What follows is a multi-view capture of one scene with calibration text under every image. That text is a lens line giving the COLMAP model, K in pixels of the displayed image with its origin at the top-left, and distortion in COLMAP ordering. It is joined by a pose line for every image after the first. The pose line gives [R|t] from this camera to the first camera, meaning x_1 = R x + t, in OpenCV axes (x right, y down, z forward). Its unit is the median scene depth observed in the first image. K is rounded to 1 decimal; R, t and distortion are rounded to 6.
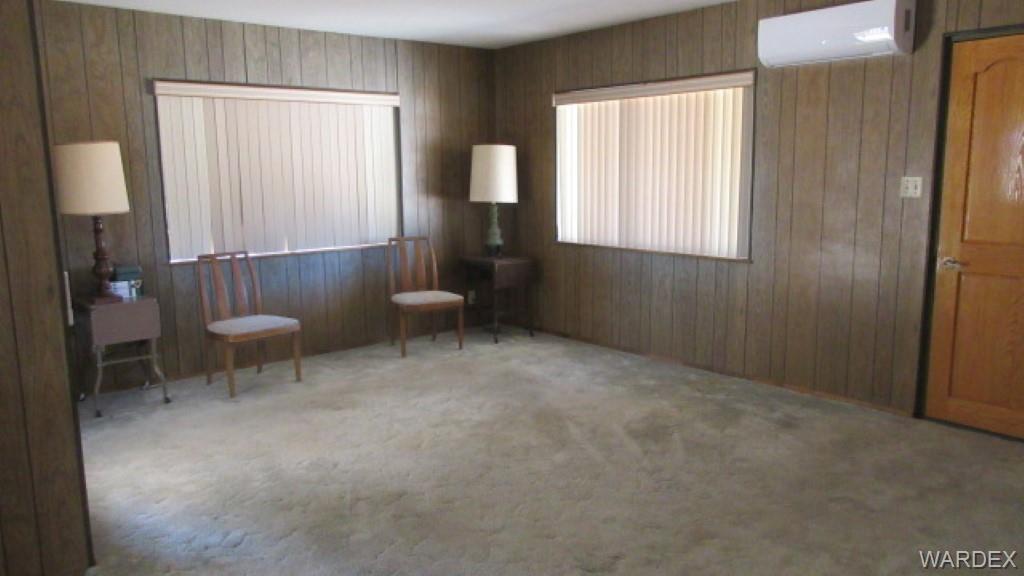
lens RADIAL K [[756.1, 0, 517.3], [0, 756.1, 284.7], [0, 0, 1]] dist [0.014597, -0.001483]
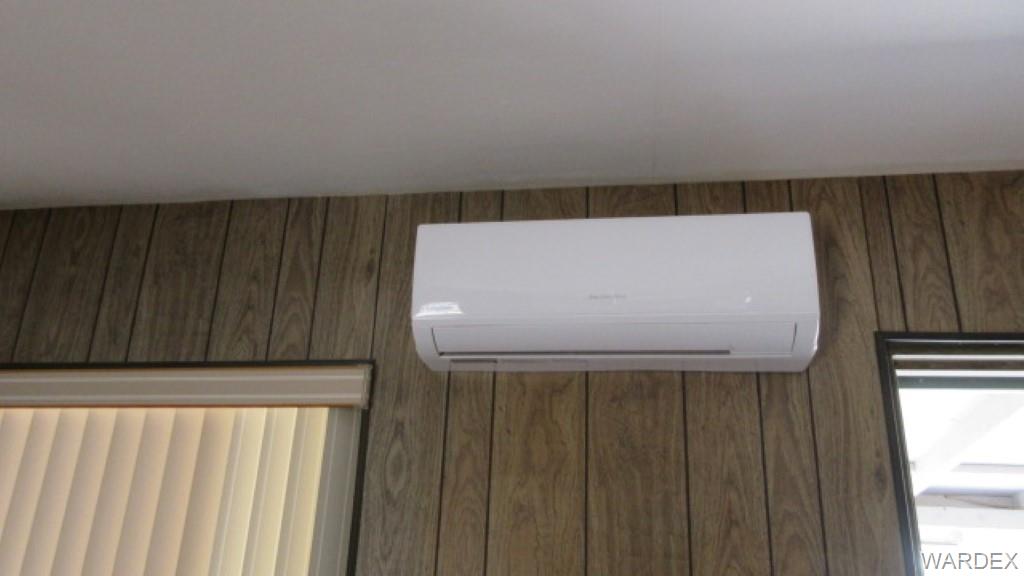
lens RADIAL K [[756.1, 0, 517.3], [0, 756.1, 284.7], [0, 0, 1]] dist [0.014597, -0.001483]
pose [[0.748987, 0.259905, 0.609482, 0.134969], [0.059409, 0.889808, -0.452452, -0.148422], [-0.659916, 0.375089, 0.651014, 0.694823]]
